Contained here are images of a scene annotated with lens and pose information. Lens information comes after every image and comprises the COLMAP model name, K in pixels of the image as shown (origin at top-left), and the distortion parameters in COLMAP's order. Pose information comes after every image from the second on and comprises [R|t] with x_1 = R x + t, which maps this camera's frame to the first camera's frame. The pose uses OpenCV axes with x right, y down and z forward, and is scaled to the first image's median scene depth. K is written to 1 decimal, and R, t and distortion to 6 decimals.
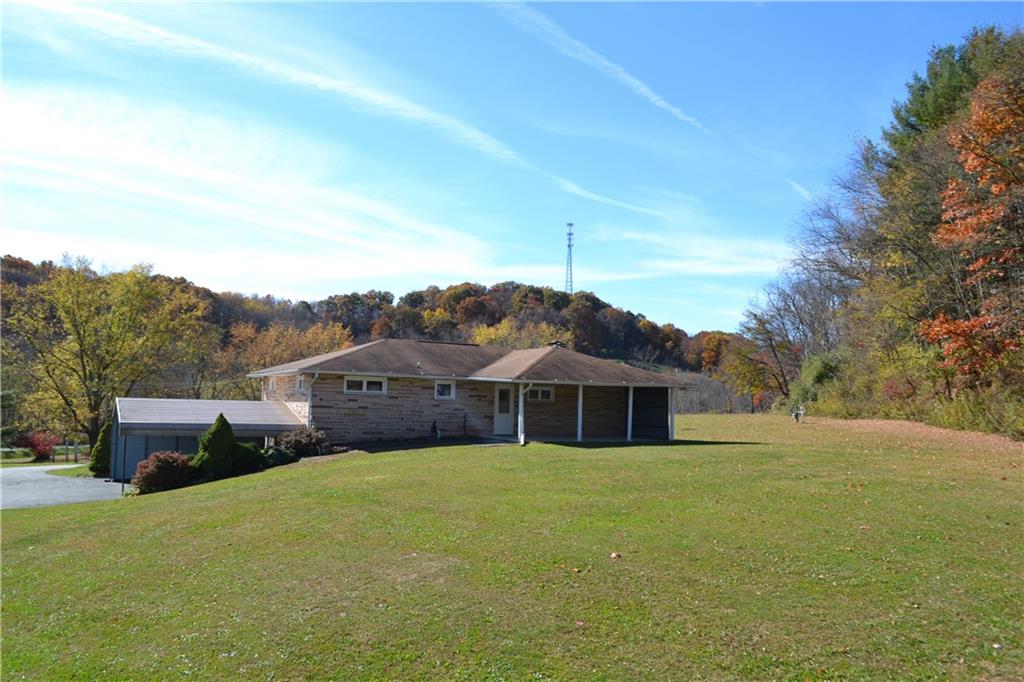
lens RADIAL K [[825.1, 0, 517.3], [0, 825.1, 342.9], [0, 0, 1]] dist [-0.085657, 0.013491]
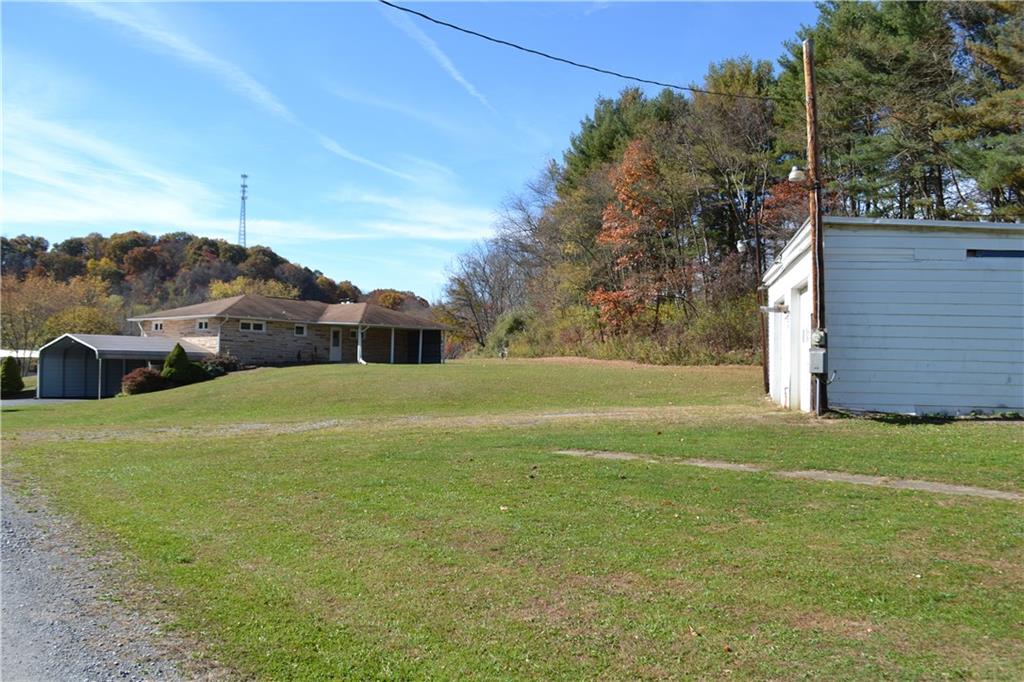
lens RADIAL K [[825.1, 0, 515.1], [0, 825.1, 342.3], [0, 0, 1]] dist [-0.085657, 0.013491]
pose [[0.921647, 0.003878, 0.388009, -0.177562], [-0.023926, 0.998615, 0.046853, -0.000048], [-0.387290, -0.052466, 0.920464, -0.299769]]
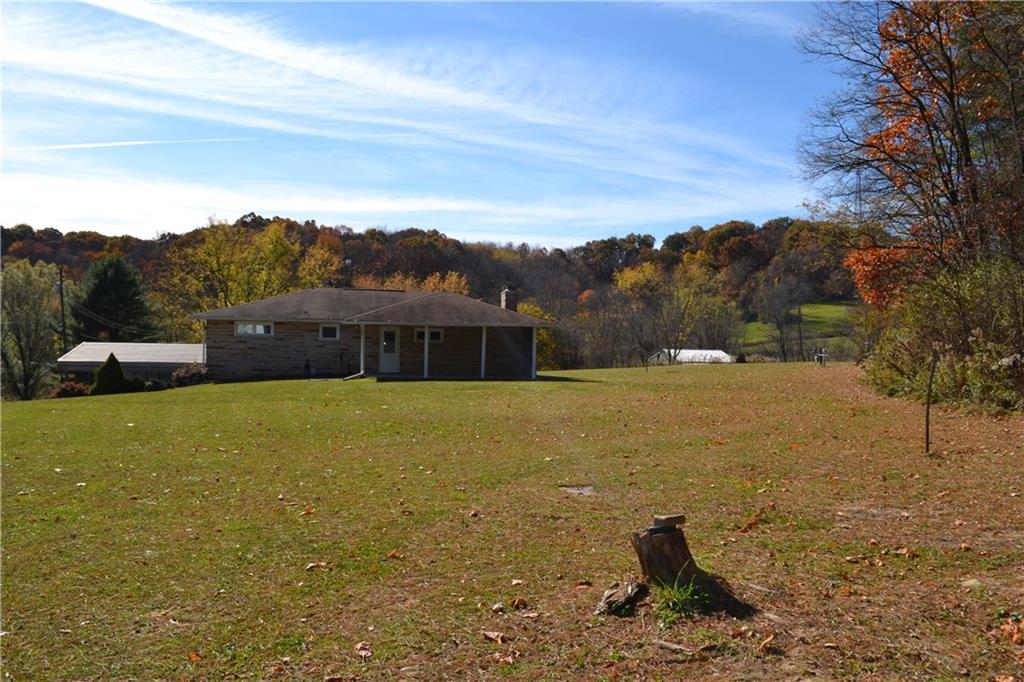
lens RADIAL K [[891.1, 0, 512.2], [0, 891.1, 350.6], [0, 0, 1]] dist [-0.087845, 0.007663]
pose [[0.943134, -0.005530, -0.332367, 0.316969], [0.028138, 0.997601, 0.063249, 0.007370], [0.331220, -0.069004, 0.941027, -0.030400]]
